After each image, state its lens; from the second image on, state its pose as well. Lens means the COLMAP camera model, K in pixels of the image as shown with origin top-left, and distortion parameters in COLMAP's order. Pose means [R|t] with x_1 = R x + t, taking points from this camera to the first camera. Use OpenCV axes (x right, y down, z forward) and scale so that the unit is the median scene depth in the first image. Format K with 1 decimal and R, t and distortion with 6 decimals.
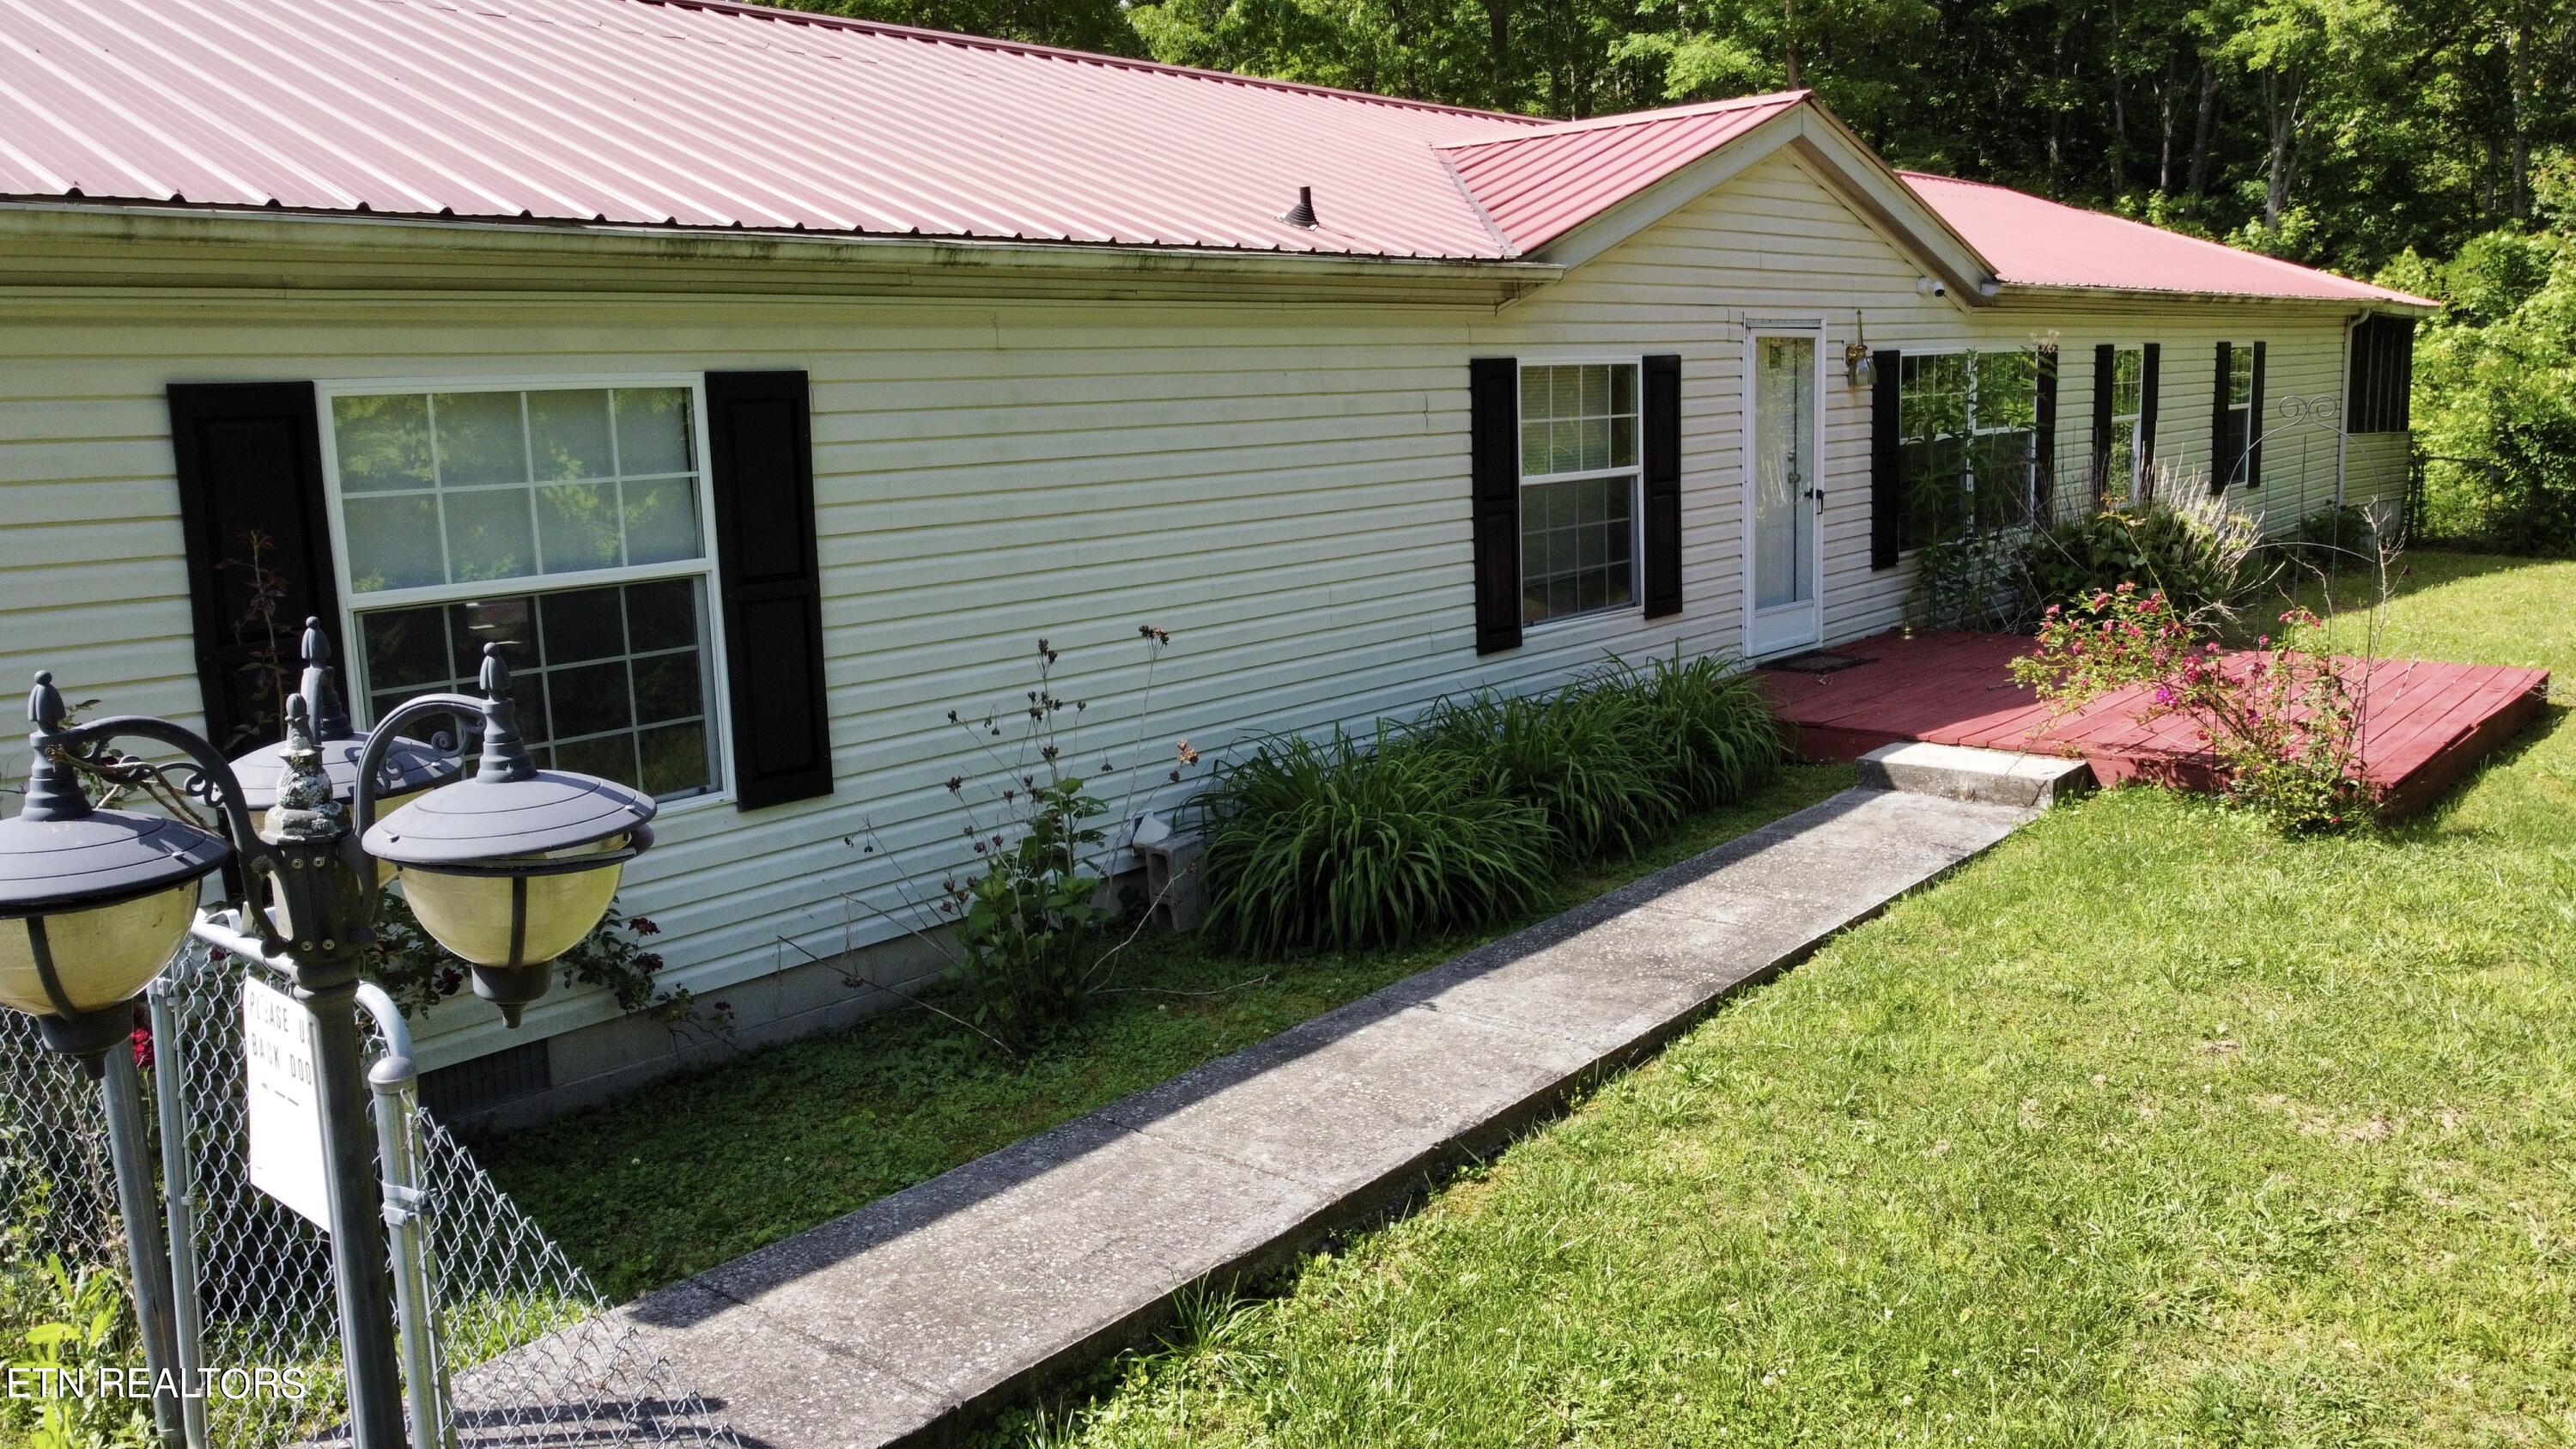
lens RADIAL K [[1914.6, 0, 1288.0], [0, 1914.6, 724.5], [0, 0, 1]] dist [-0.004005, 0.000318]
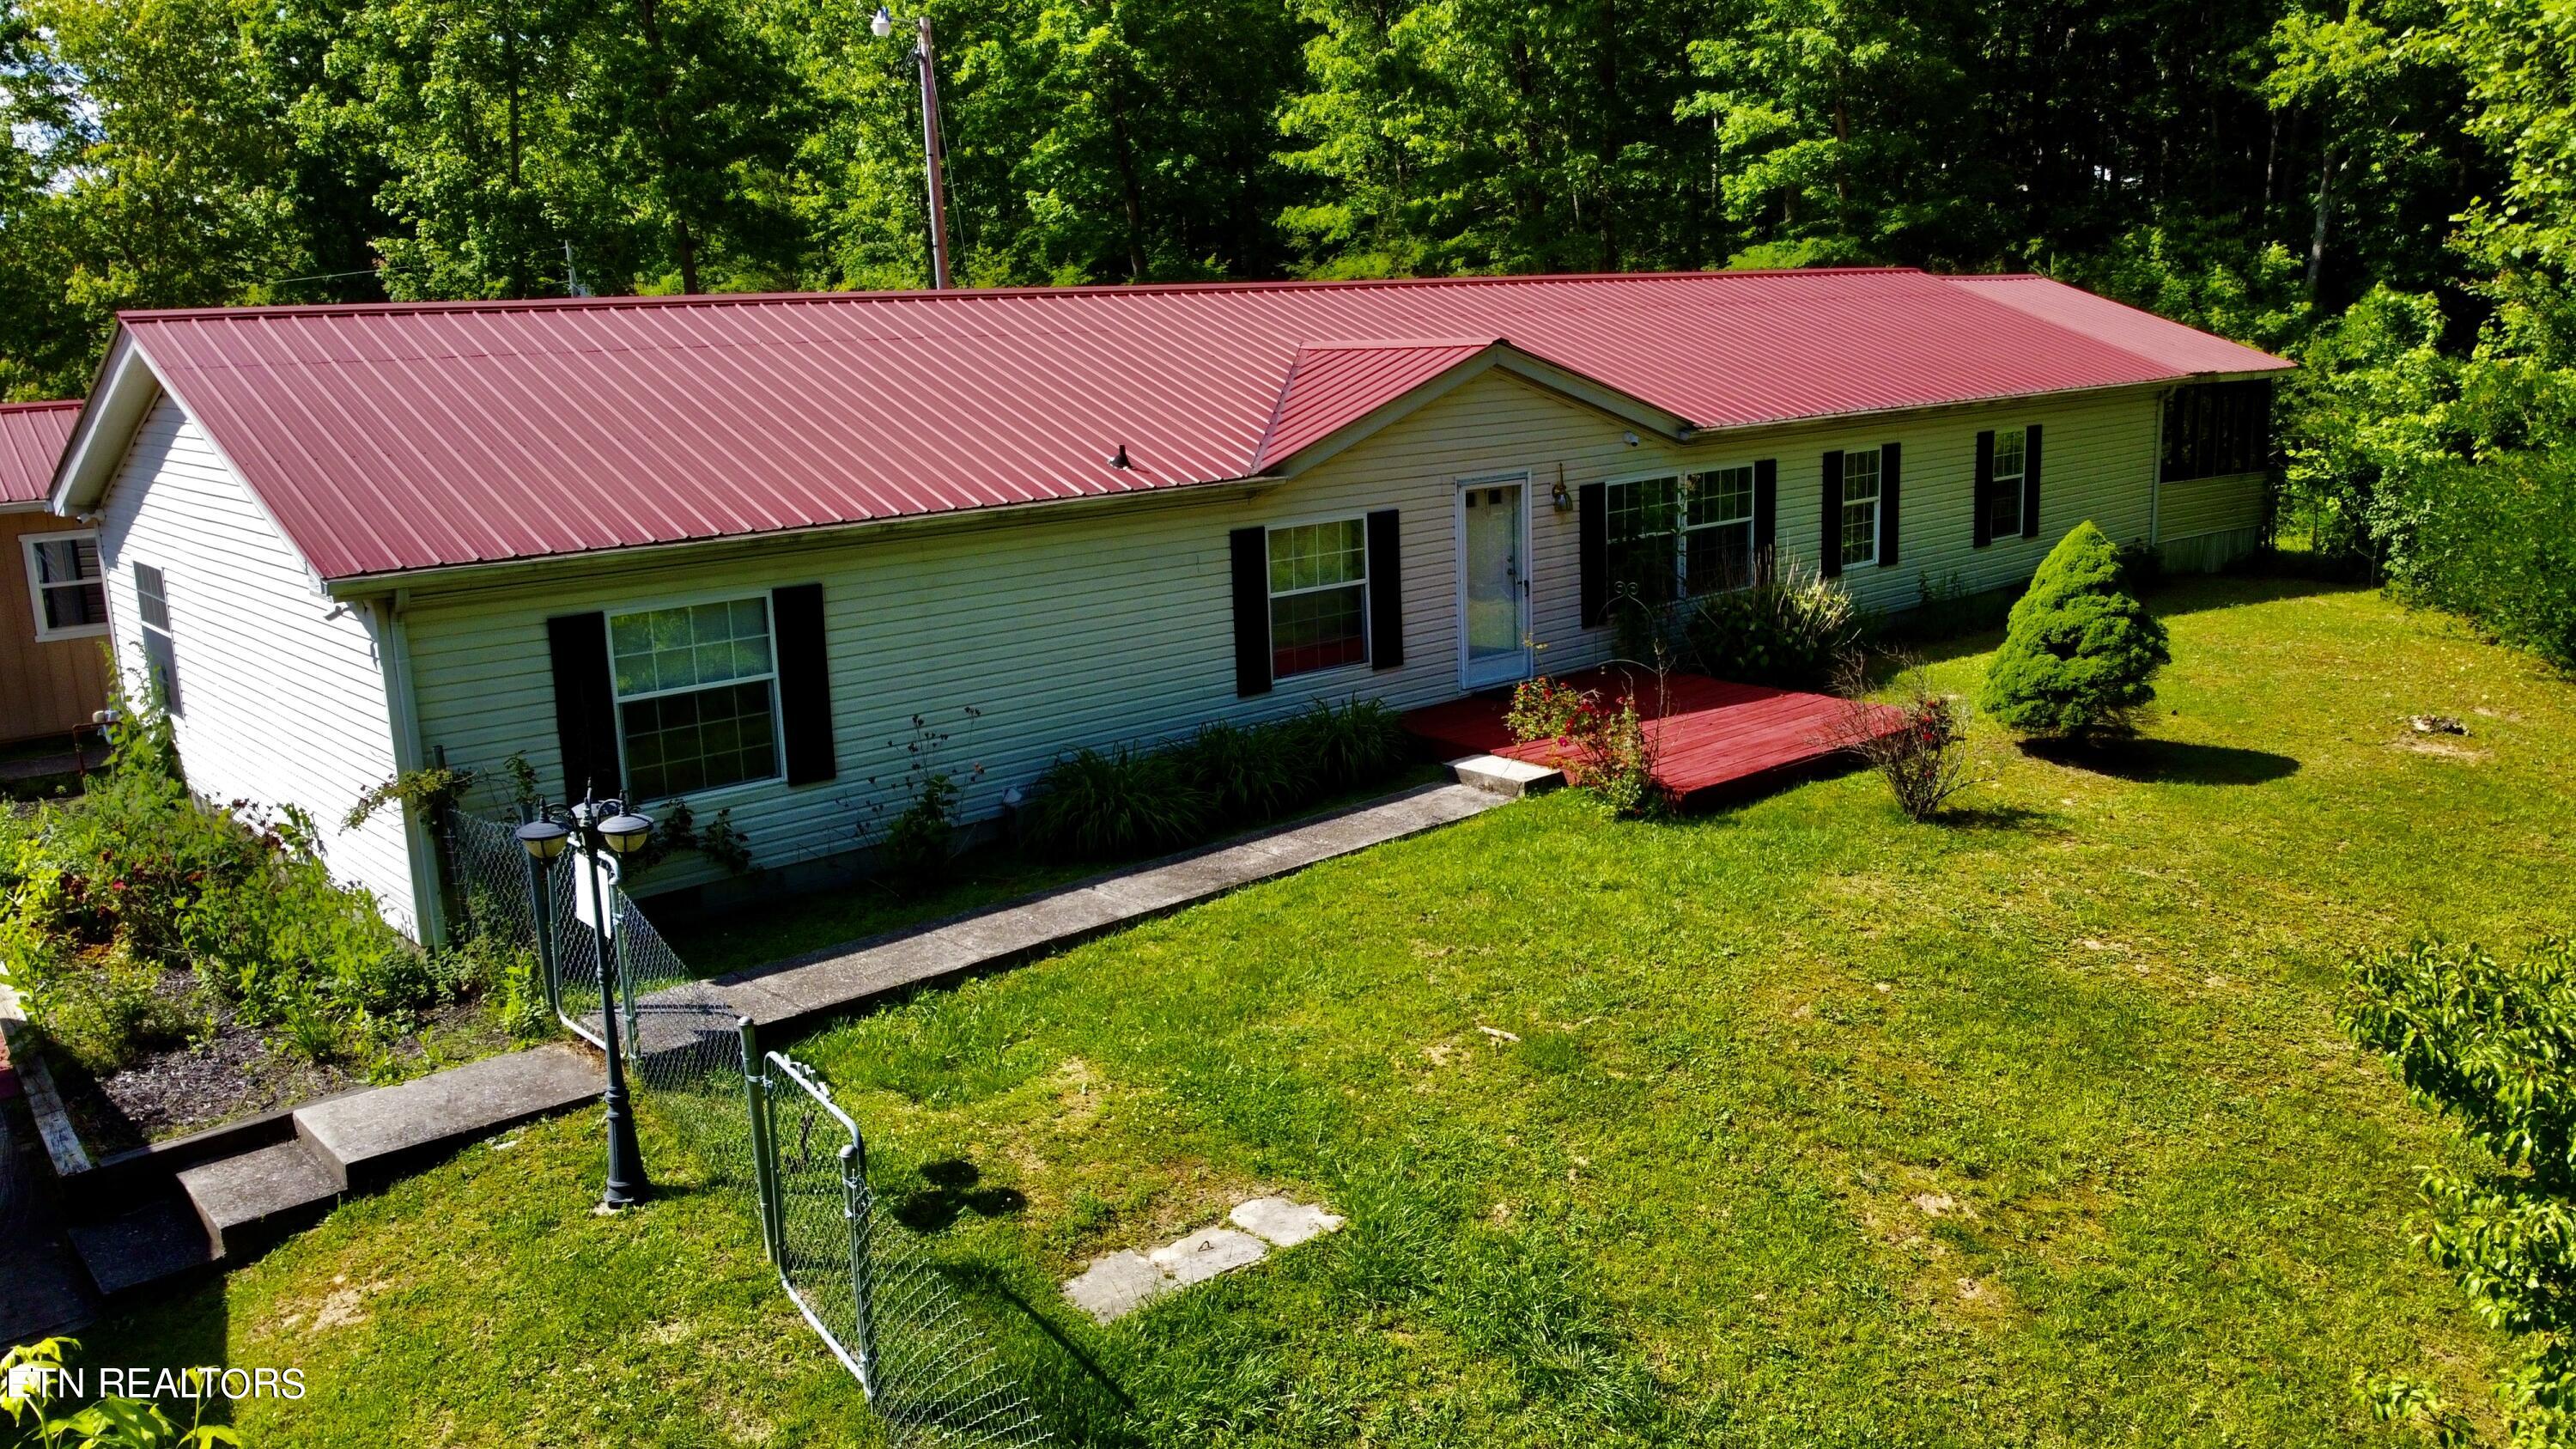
lens RADIAL K [[1859.7, 0, 1288.0], [0, 1859.7, 724.5], [0, 0, 1]] dist [0.007010, 0.000762]
pose [[0.991000, 0.026635, -0.131187, 0.535986], [-0.021065, 0.998824, 0.043672, -0.126351], [0.132196, -0.040515, 0.990395, -0.989759]]
